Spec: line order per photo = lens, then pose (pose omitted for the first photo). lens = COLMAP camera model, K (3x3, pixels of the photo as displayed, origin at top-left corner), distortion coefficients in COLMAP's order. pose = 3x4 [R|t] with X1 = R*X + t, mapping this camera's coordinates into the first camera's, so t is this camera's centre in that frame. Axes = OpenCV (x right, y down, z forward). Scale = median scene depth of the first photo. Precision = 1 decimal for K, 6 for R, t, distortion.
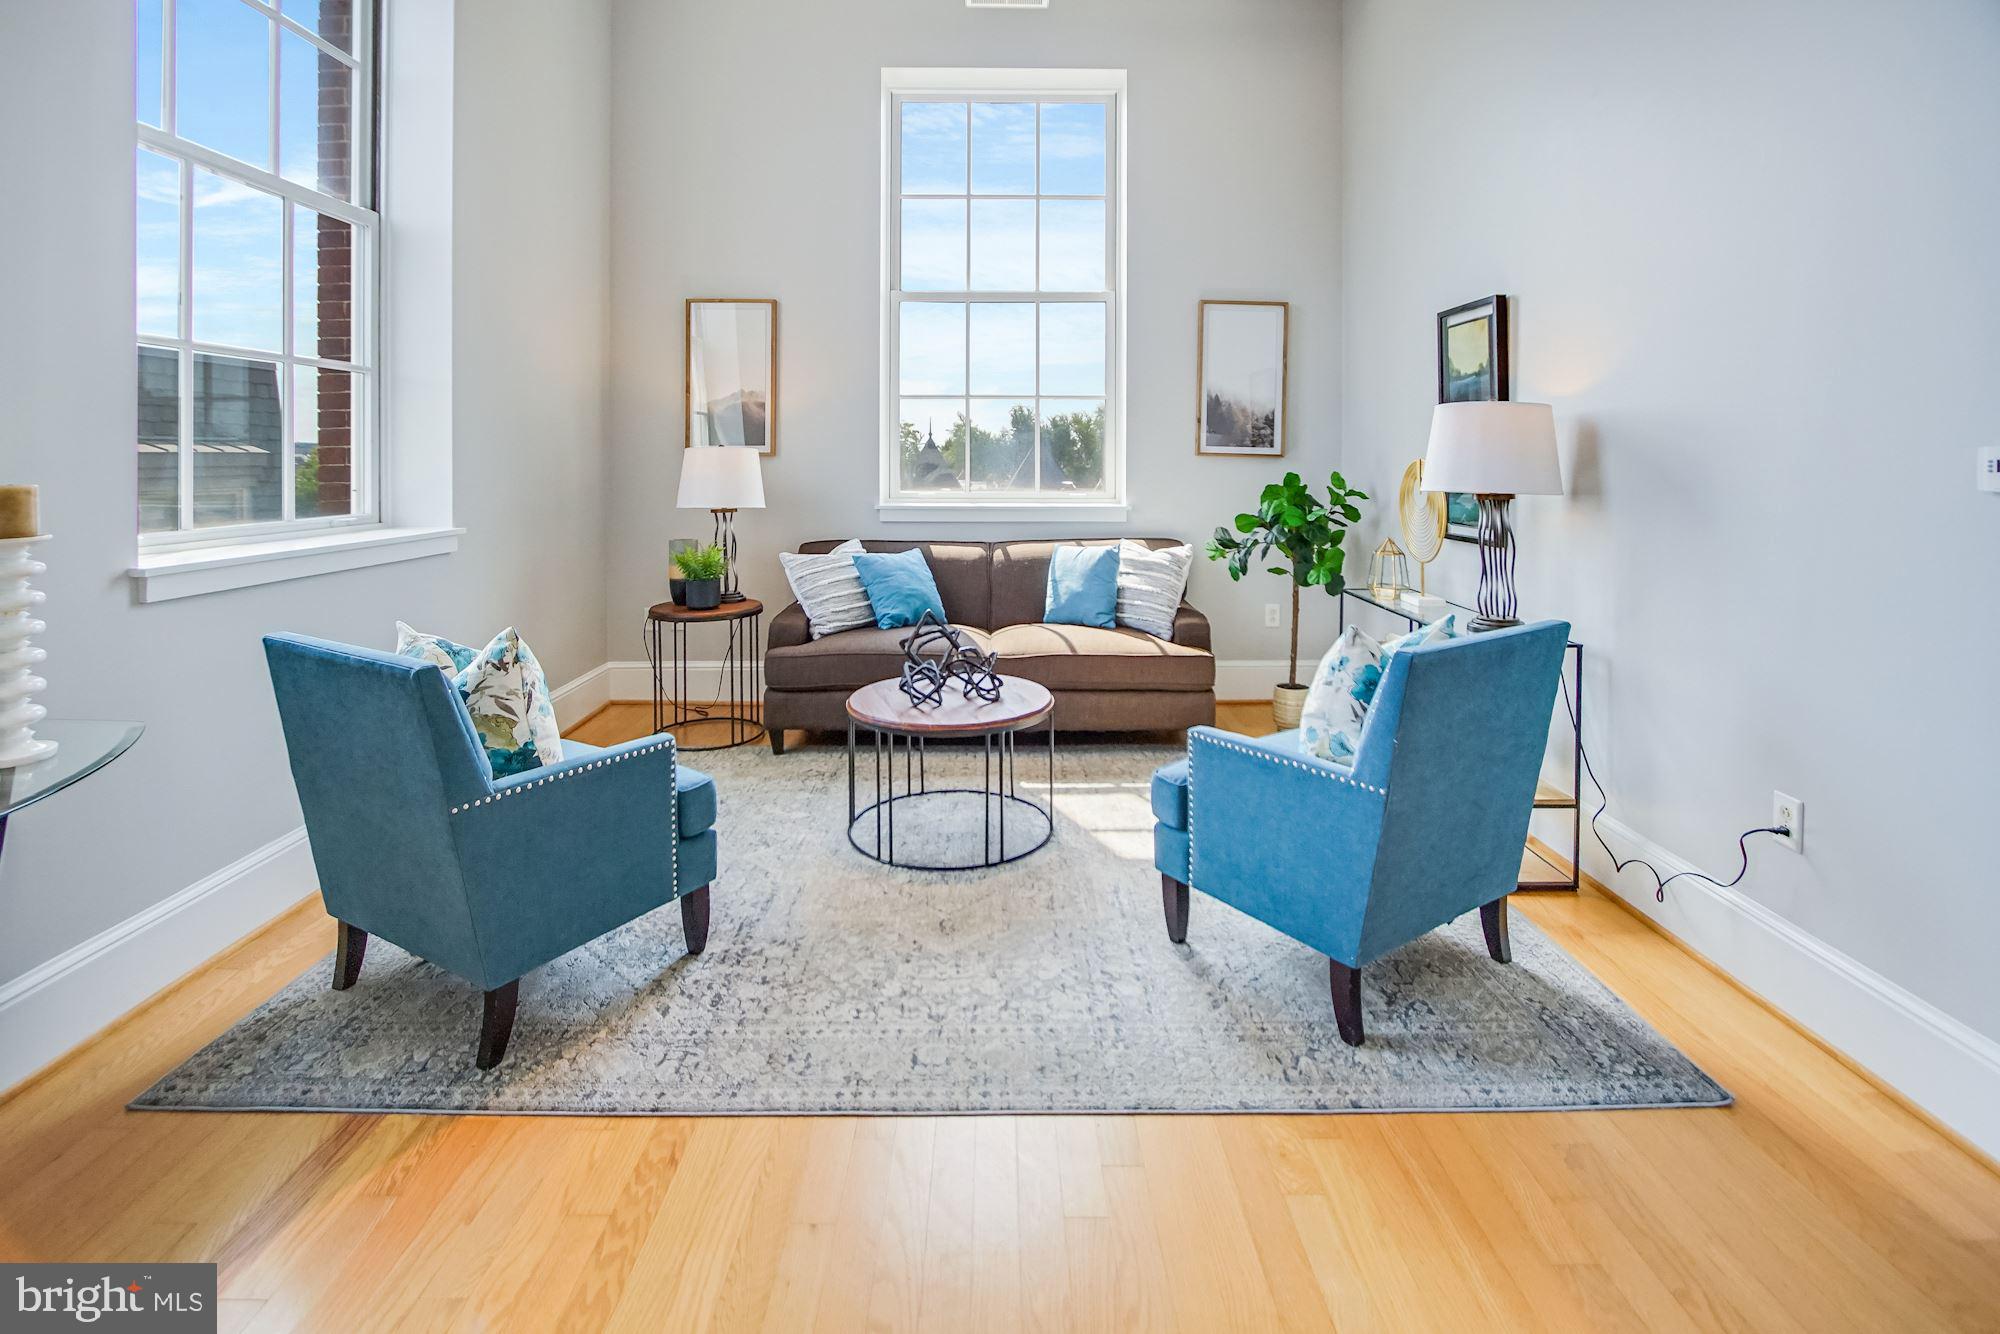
lens RADIAL K [[938.9, 0, 1000.7], [0, 938.9, 462.4], [0, 0, 1]] dist [-0.010168, 0.001066]
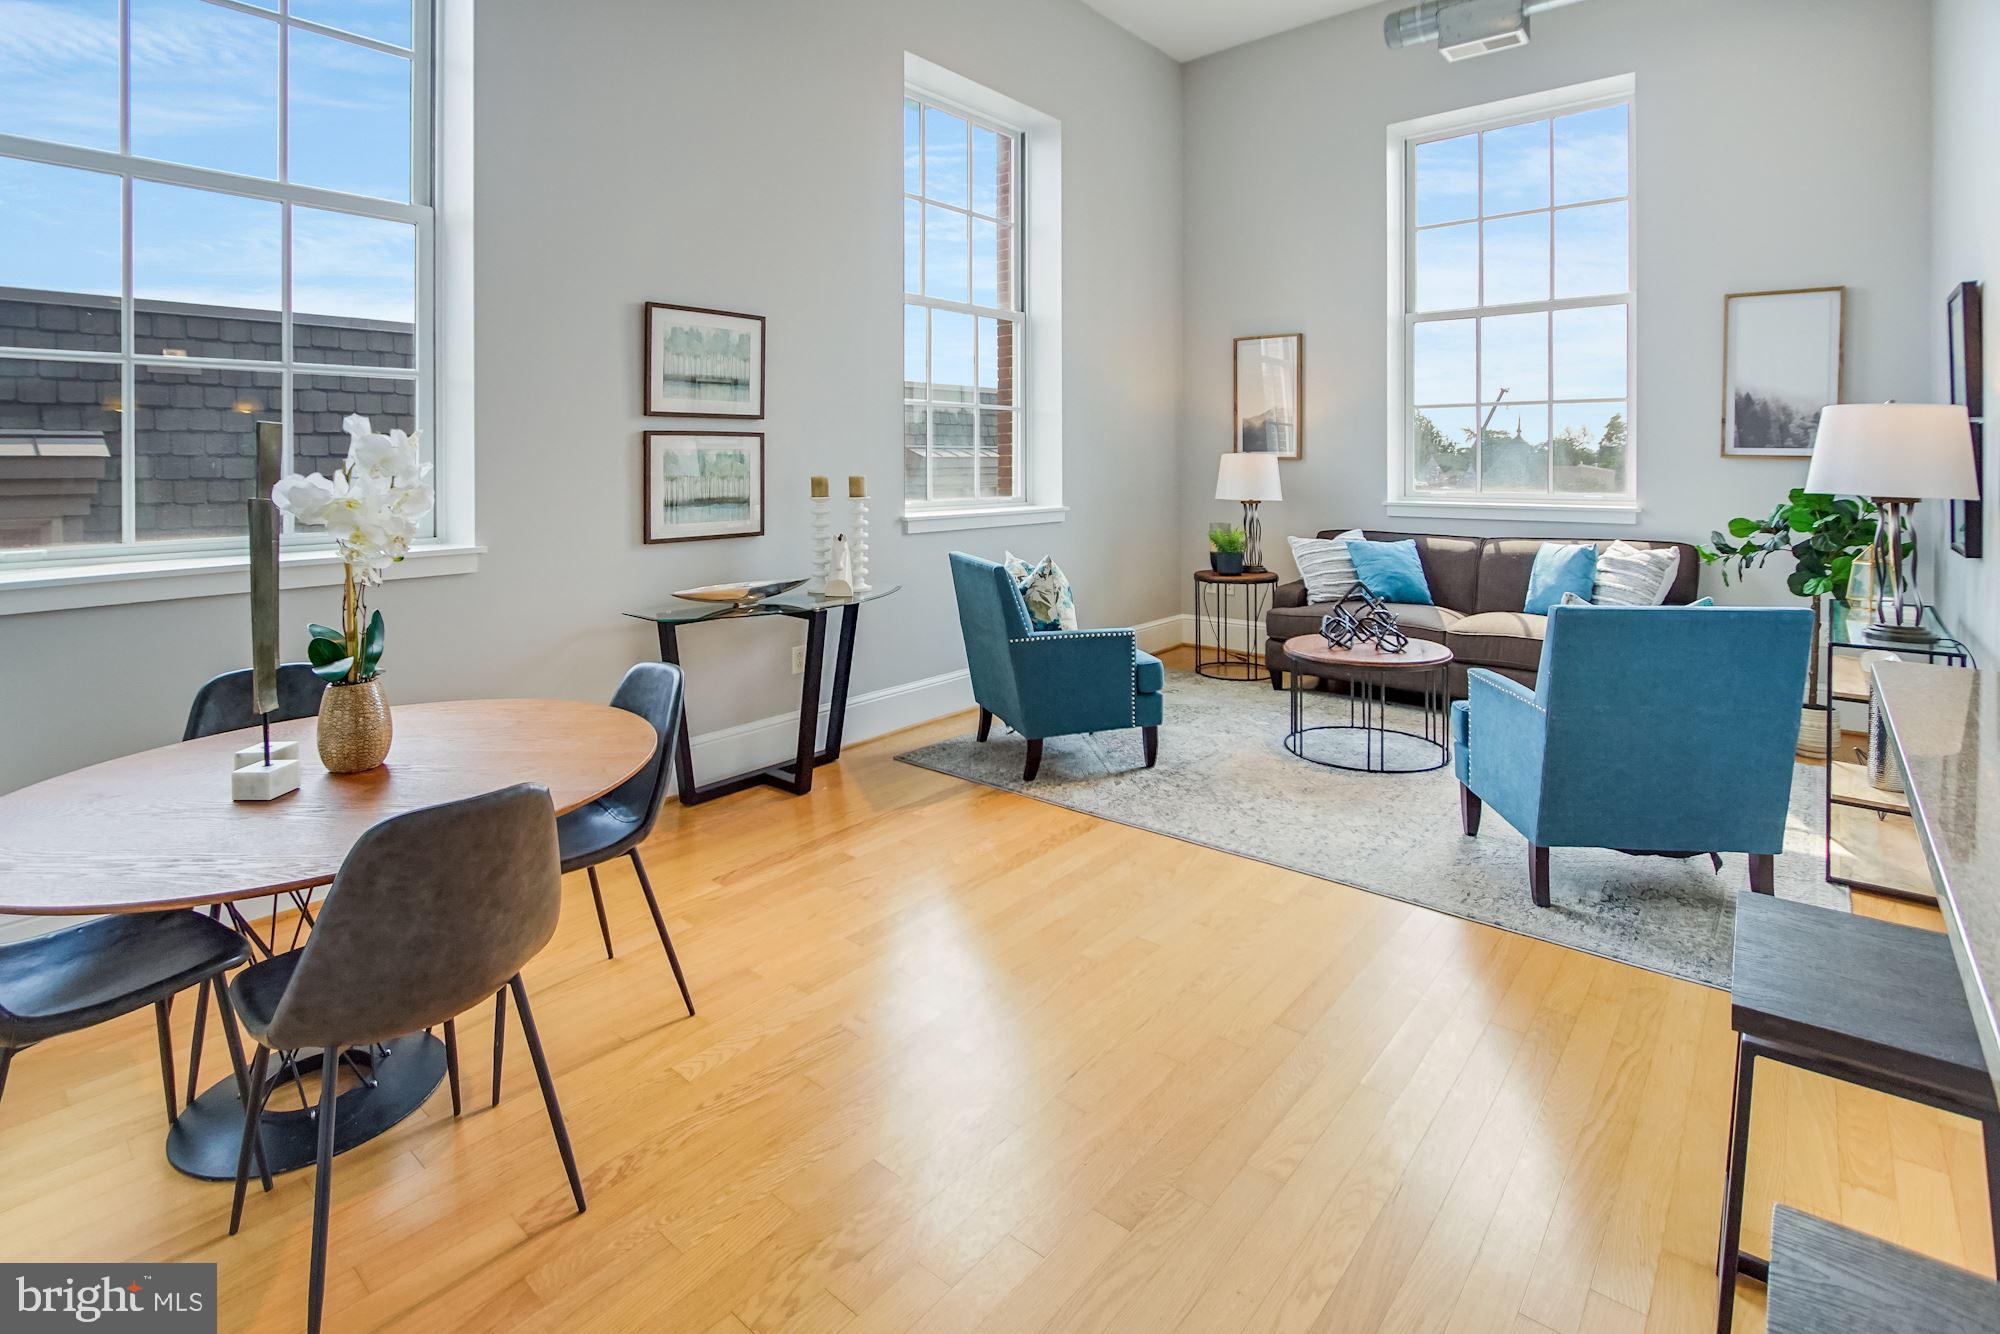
lens RADIAL K [[984.1, 0, 1004.5], [0, 984.1, 457.3], [0, 0, 1]] dist [0.021552, 0.000010]
pose [[0.761379, -0.005426, -0.648284, 0.358090], [0.000651, 0.999971, -0.007605, -0.000524], [0.648306, 0.005368, 0.761361, -0.282686]]
